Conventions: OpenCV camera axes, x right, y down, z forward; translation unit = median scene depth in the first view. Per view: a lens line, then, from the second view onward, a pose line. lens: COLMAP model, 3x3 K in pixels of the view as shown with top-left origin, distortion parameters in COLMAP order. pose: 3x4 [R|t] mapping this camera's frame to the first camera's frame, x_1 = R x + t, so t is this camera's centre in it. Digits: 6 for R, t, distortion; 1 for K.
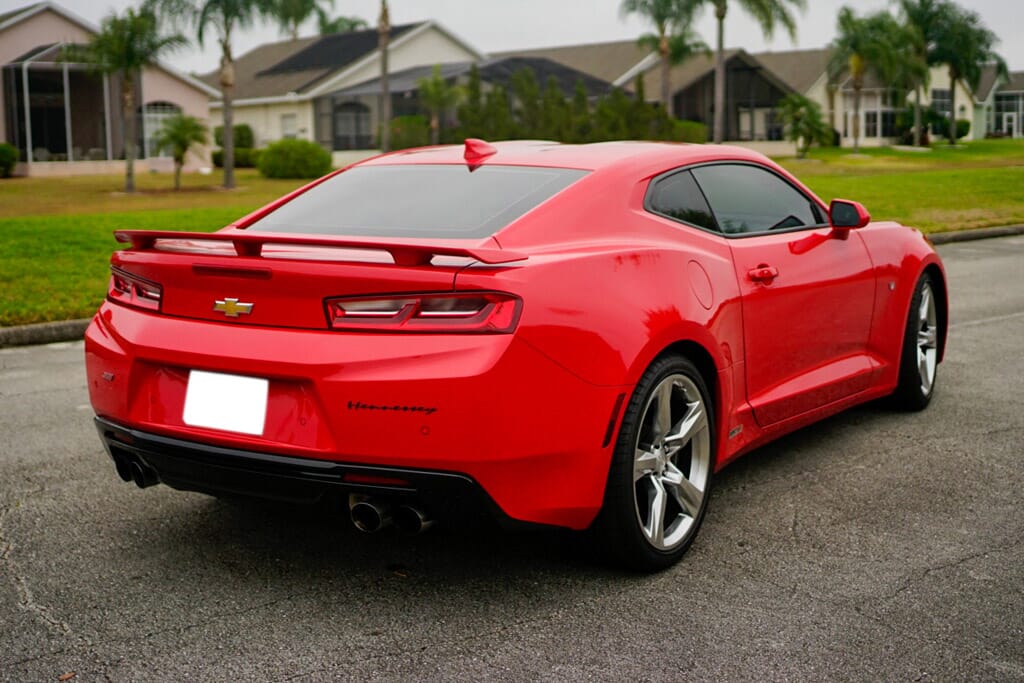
lens RADIAL K [[1386.6, 0, 512.0], [0, 1386.6, 341.5], [0, 0, 1]] dist [-0.017799, -0.043718]
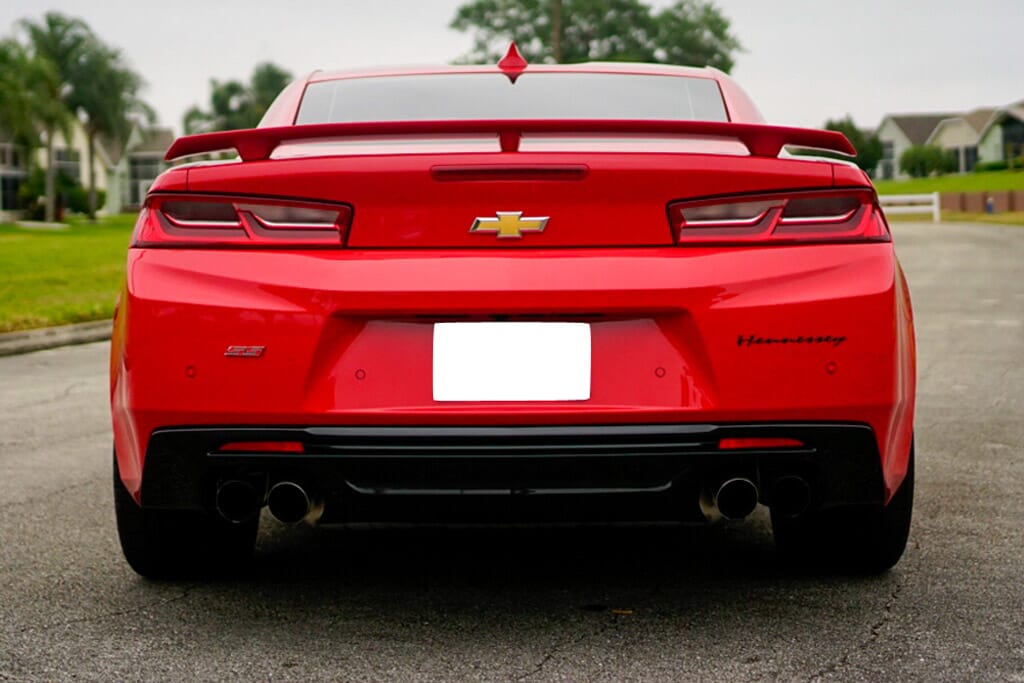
lens RADIAL K [[1892.3, 0, 512.0], [0, 1892.3, 341.5], [0, 0, 1]] dist [-0.003670, 0.095060]
pose [[0.831417, -0.039367, 0.554253, -0.613810], [0.088501, 0.994135, -0.062148, 0.077728], [-0.548556, 0.100723, 0.830025, 0.186261]]
